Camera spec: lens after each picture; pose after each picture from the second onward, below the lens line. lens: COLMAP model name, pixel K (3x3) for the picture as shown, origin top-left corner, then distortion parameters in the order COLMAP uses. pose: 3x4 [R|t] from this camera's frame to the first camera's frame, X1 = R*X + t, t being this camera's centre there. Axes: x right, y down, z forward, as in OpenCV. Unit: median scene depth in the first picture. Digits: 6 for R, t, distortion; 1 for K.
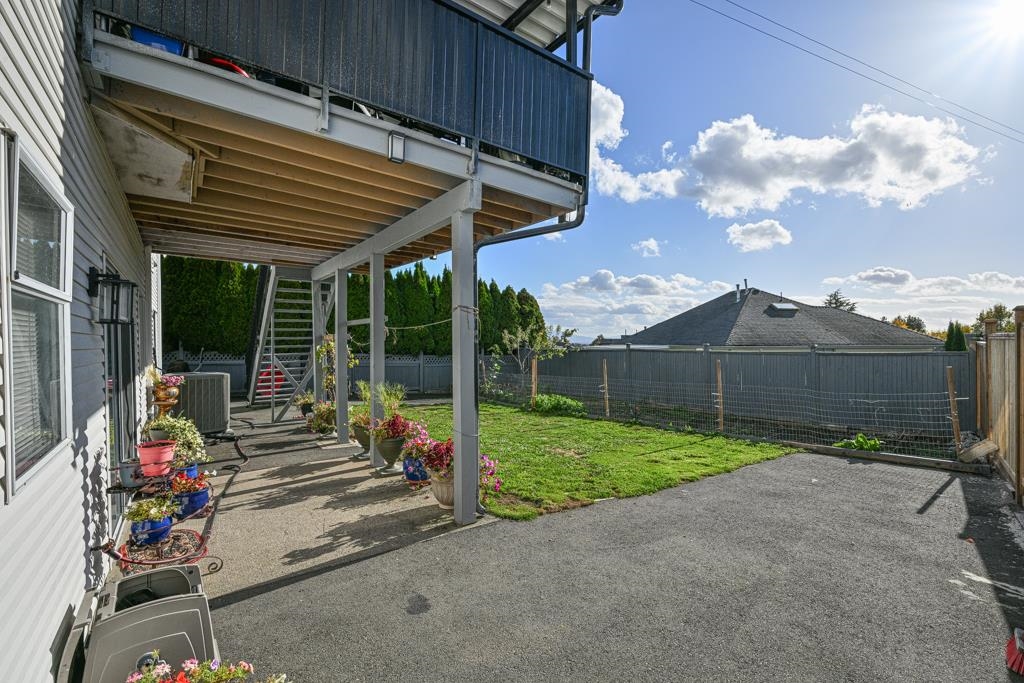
lens RADIAL K [[464.4, 0, 512.0], [0, 464.4, 341.5], [0, 0, 1]] dist [0.000473, 0.000257]
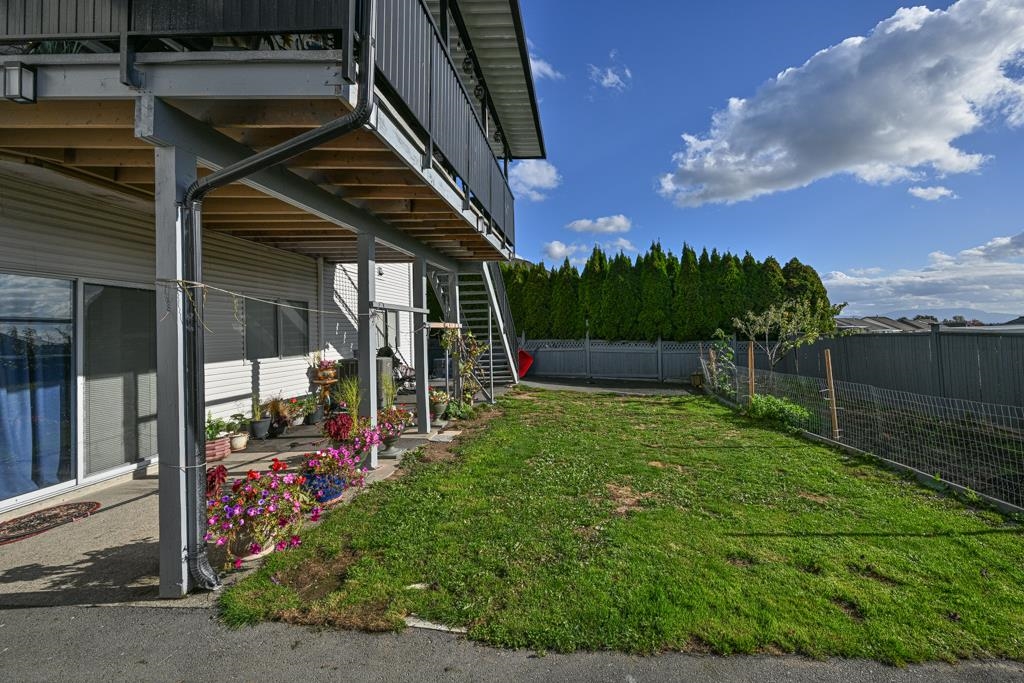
lens RADIAL K [[417.8, 0, 555.5], [0, 417.8, 313.1], [0, 0, 1]] dist [-0.002239, -0.000264]
pose [[0.778682, -0.040627, -0.626102, 0.166488], [0.019309, 0.998980, -0.040808, 0.002911], [0.627122, 0.019687, 0.778672, 0.195368]]
